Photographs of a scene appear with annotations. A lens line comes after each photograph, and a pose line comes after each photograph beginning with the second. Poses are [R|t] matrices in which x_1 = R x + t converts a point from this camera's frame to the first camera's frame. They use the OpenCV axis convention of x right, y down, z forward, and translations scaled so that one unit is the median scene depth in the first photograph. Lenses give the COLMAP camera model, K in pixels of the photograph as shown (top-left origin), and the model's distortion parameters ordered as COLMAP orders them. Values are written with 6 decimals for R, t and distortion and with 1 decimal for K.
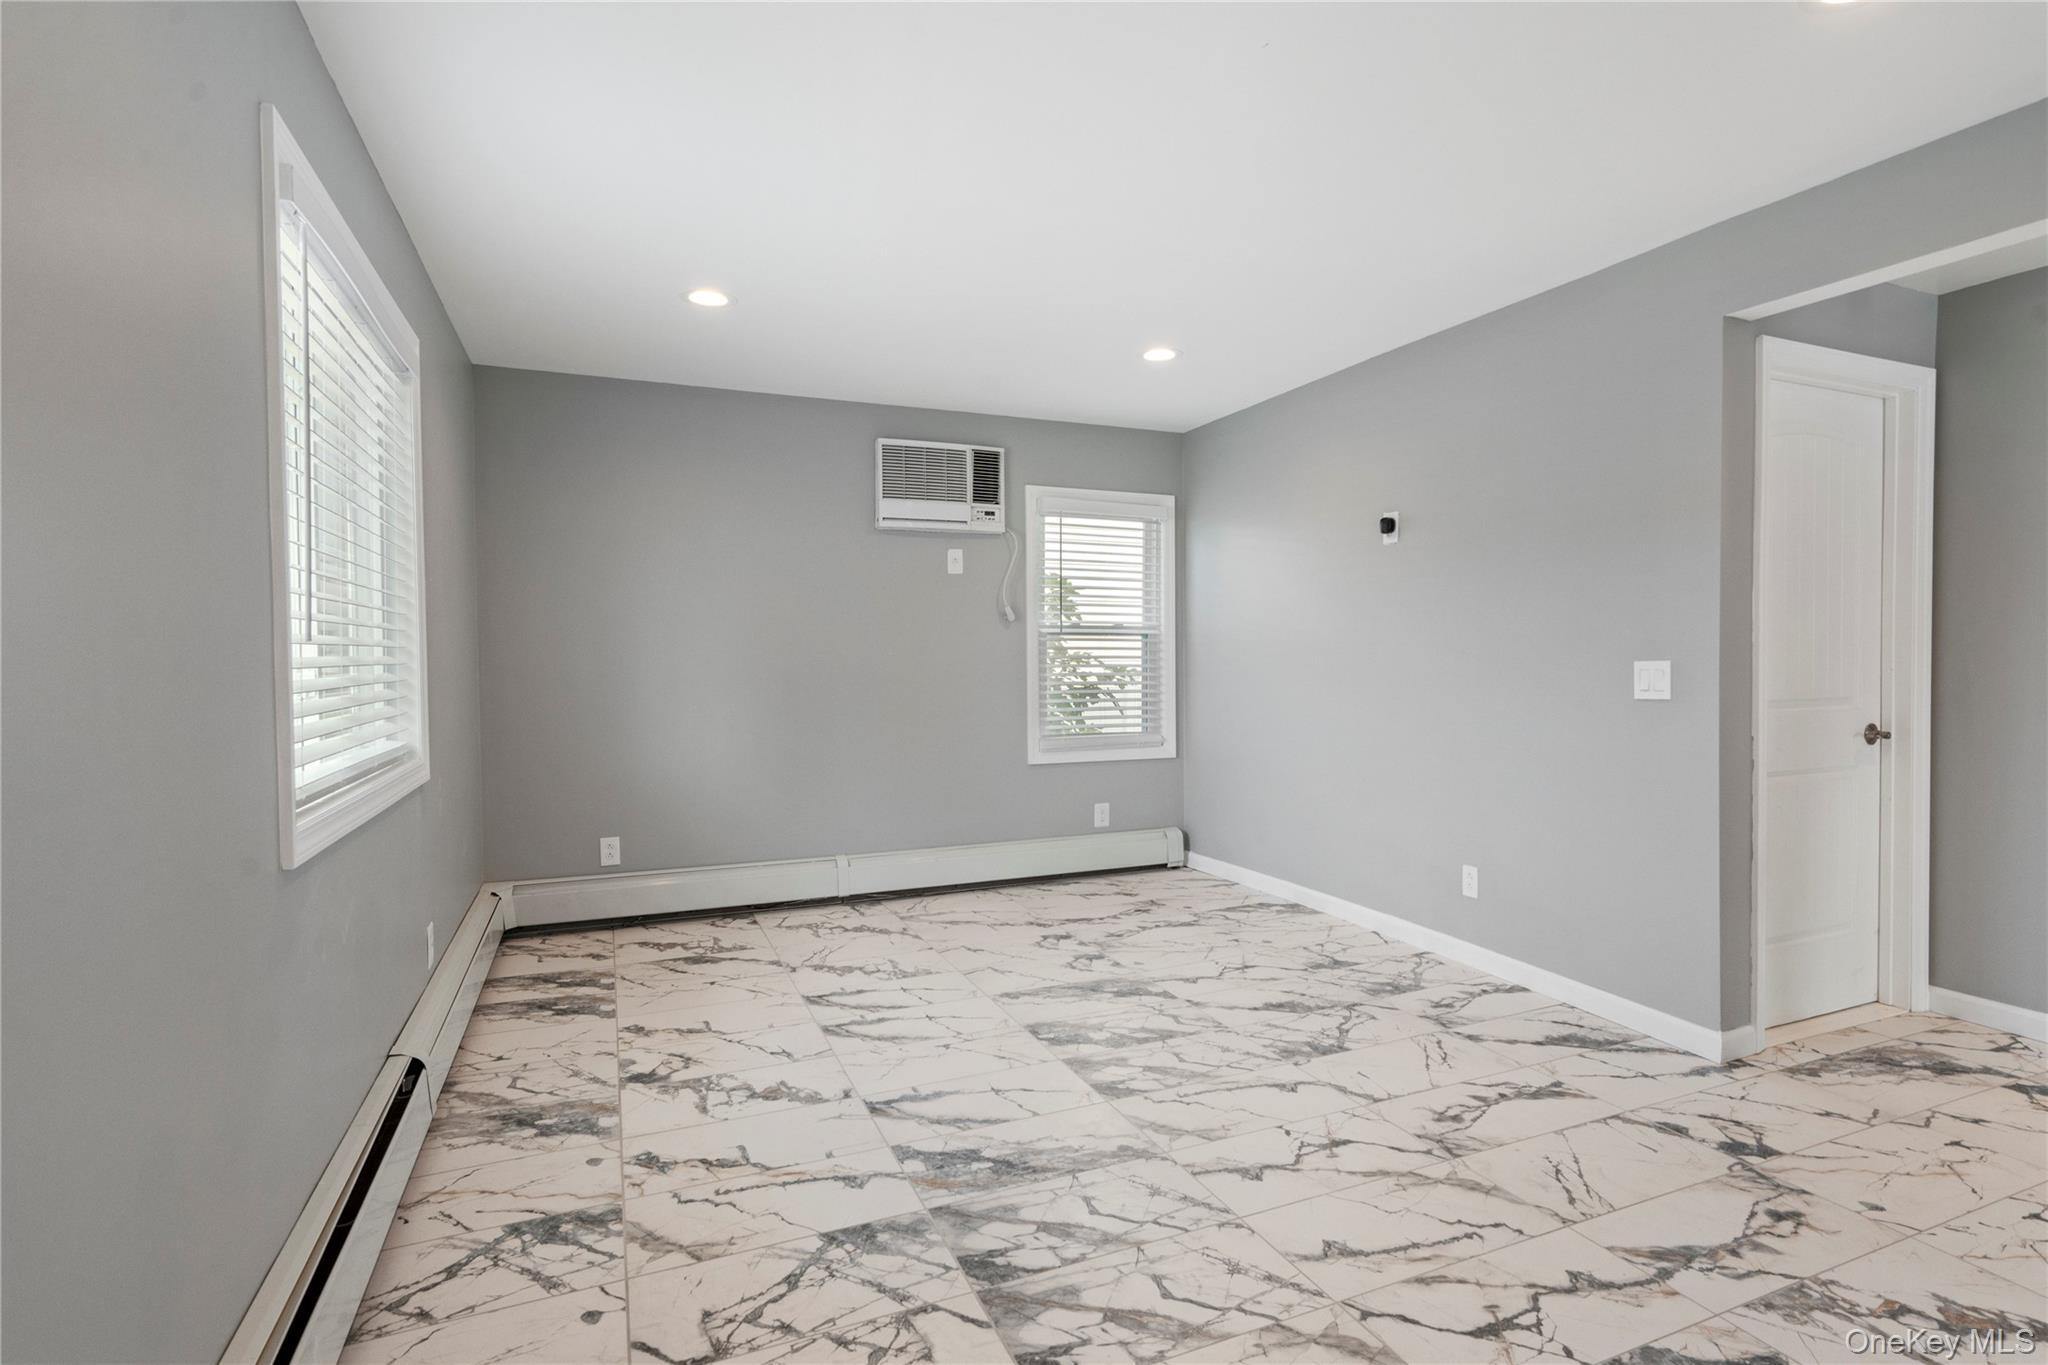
lens RADIAL K [[995.7, 0, 1022.7], [0, 995.7, 699.4], [0, 0, 1]] dist [-0.000700, 0.000923]
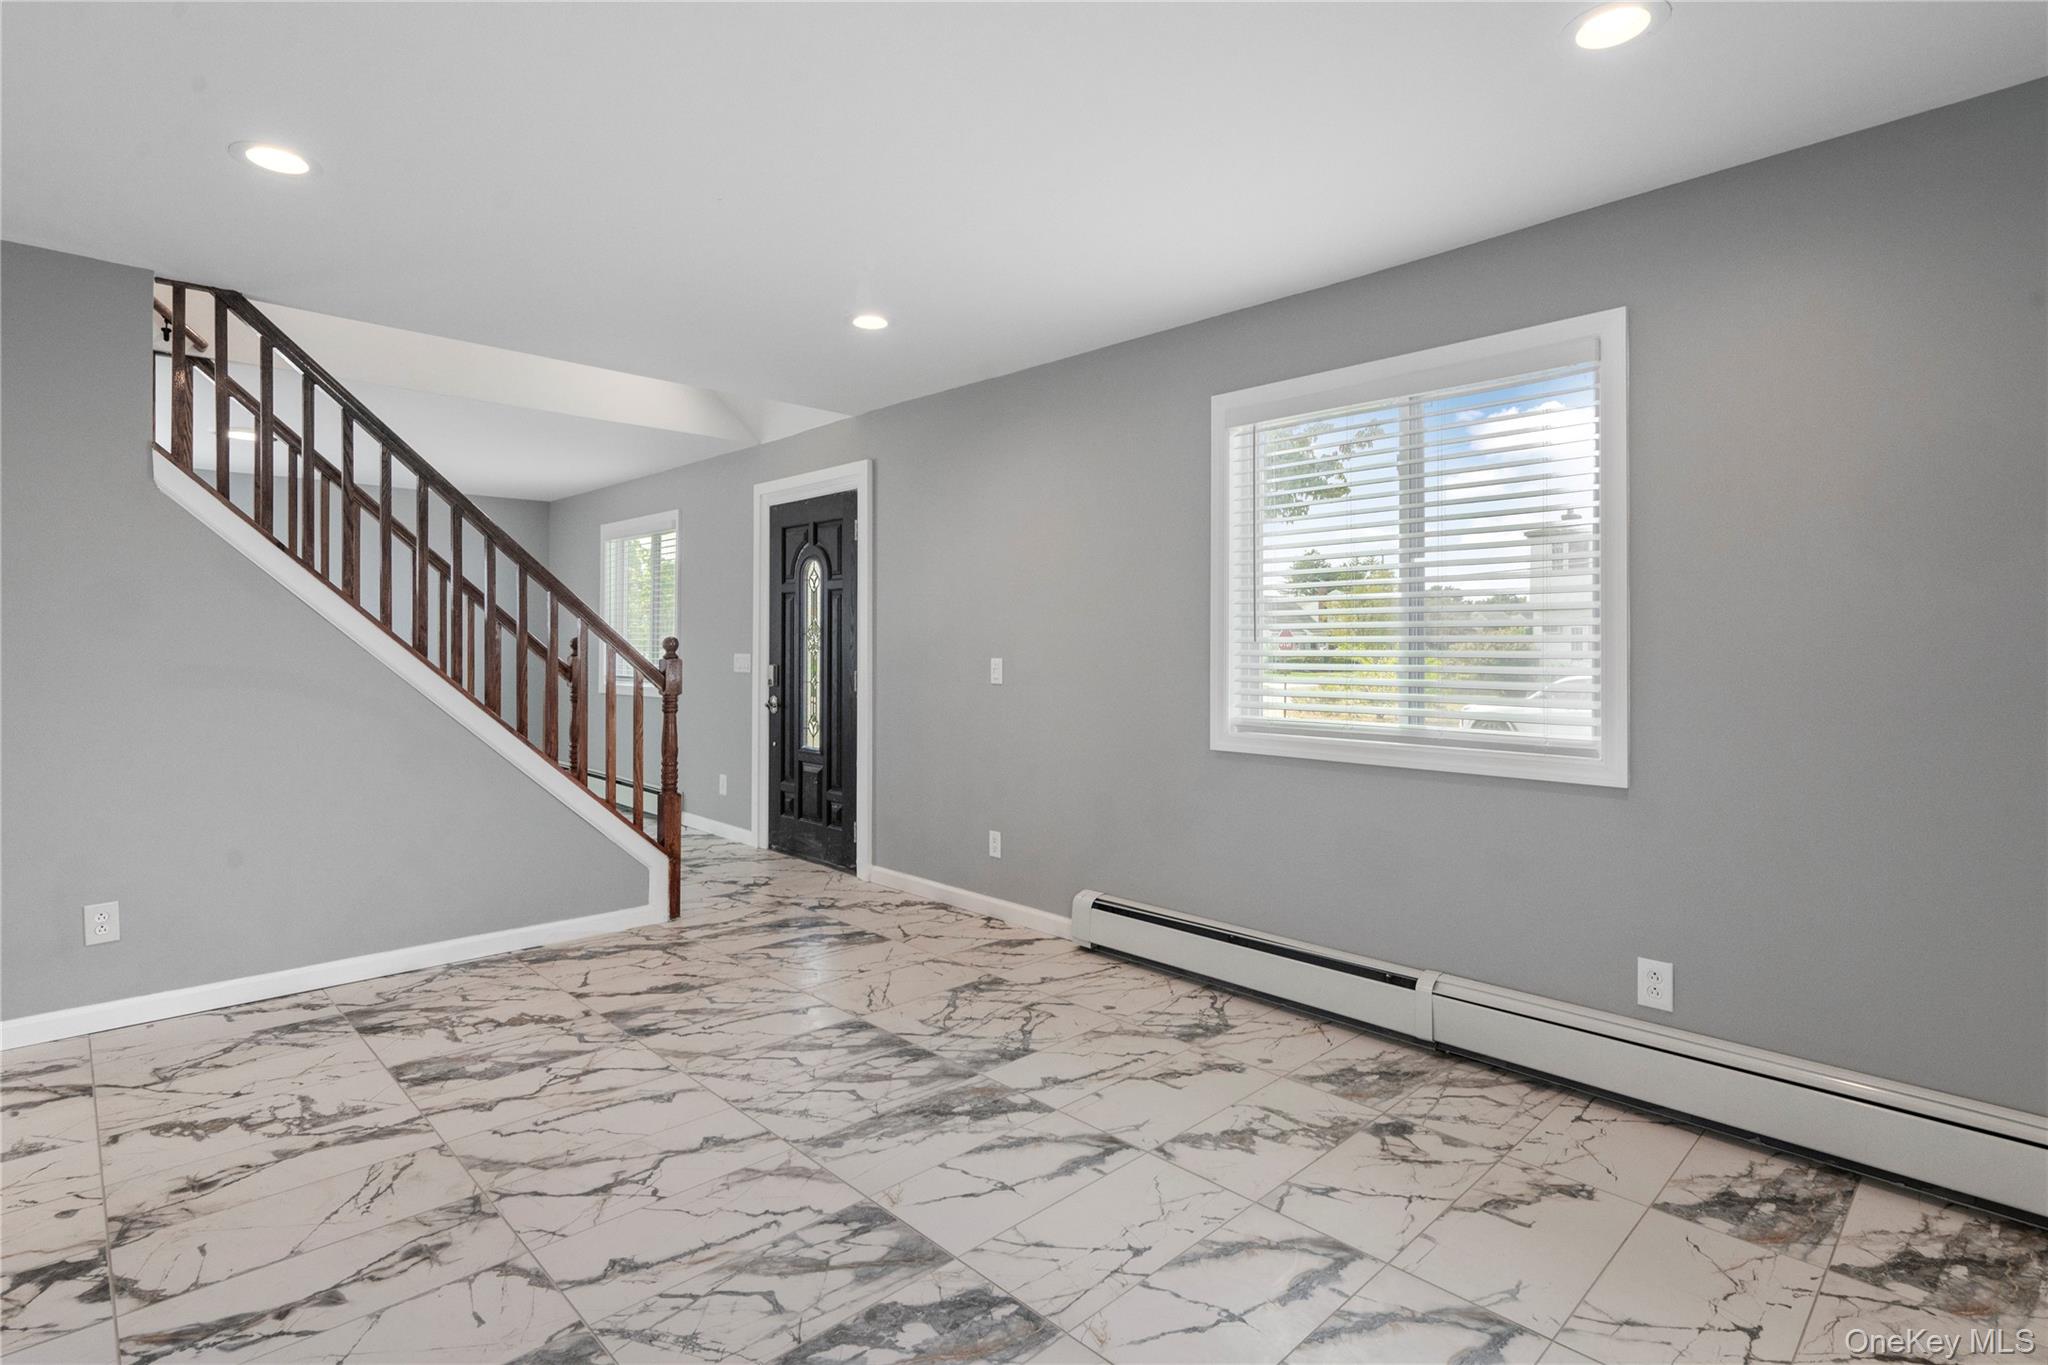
lens RADIAL K [[991.6, 0, 1022.9], [0, 991.6, 656.0], [0, 0, 1]] dist [-0.001865, 0.000562]
pose [[-0.931699, 0.006190, -0.363179, 0.253862], [-0.013678, 0.998548, 0.052109, -0.083602], [0.362974, 0.053517, -0.930261, 1.744976]]
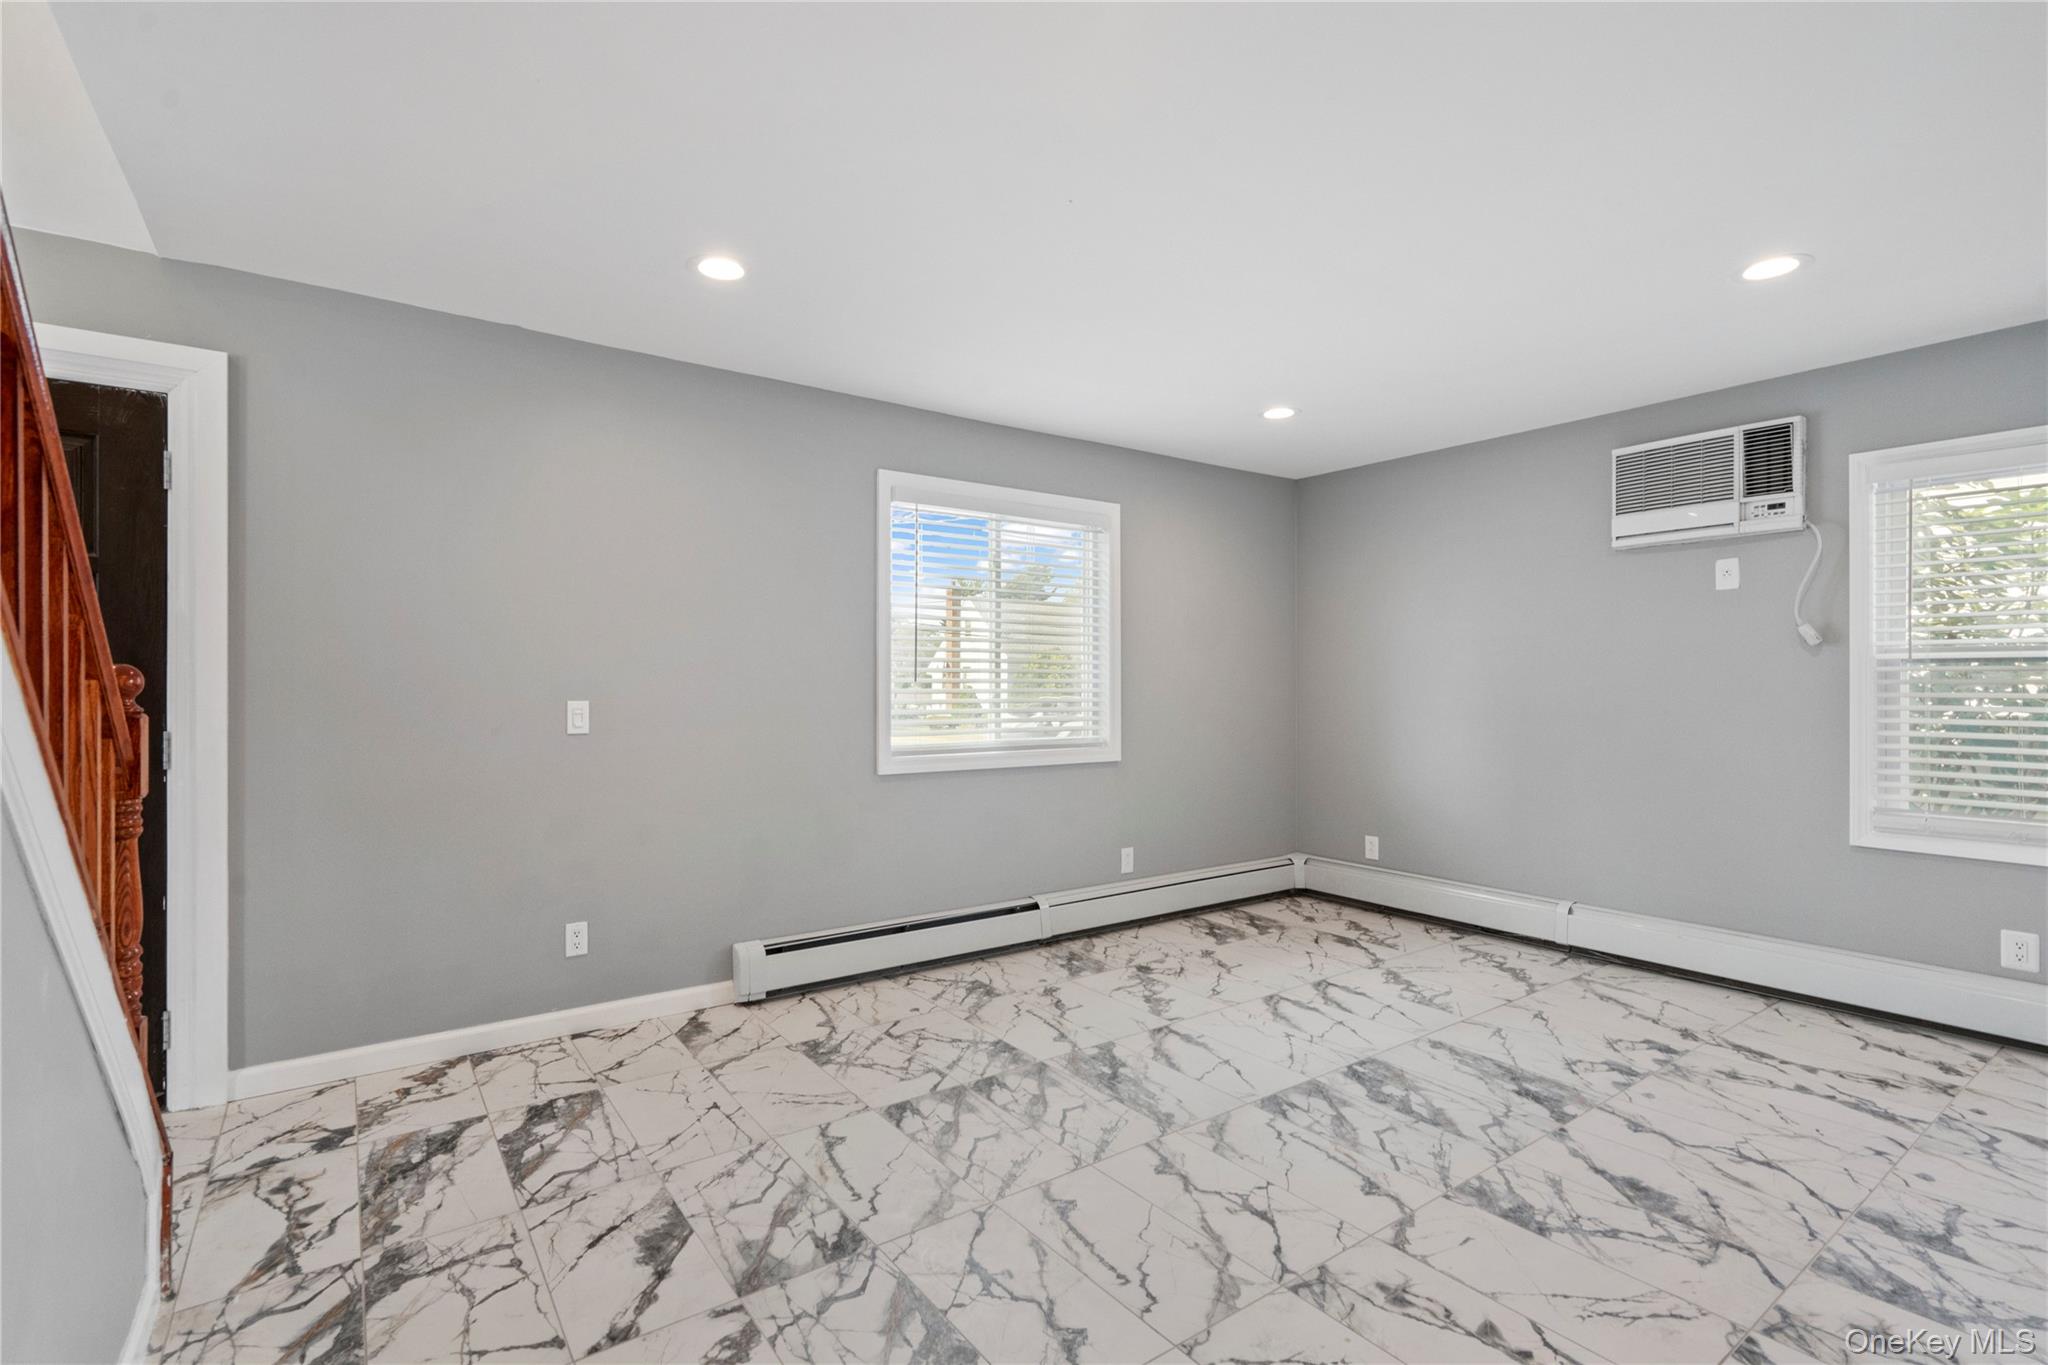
lens RADIAL K [[942.7, 0, 1011.4], [0, 942.7, 709.9], [0, 0, 1]] dist [-0.001943, 0.000989]
pose [[0.215867, 0.030367, -0.975950, 0.998162], [-0.045381, 0.998748, 0.021038, -0.033975], [0.975368, 0.039748, 0.216975, 0.497562]]
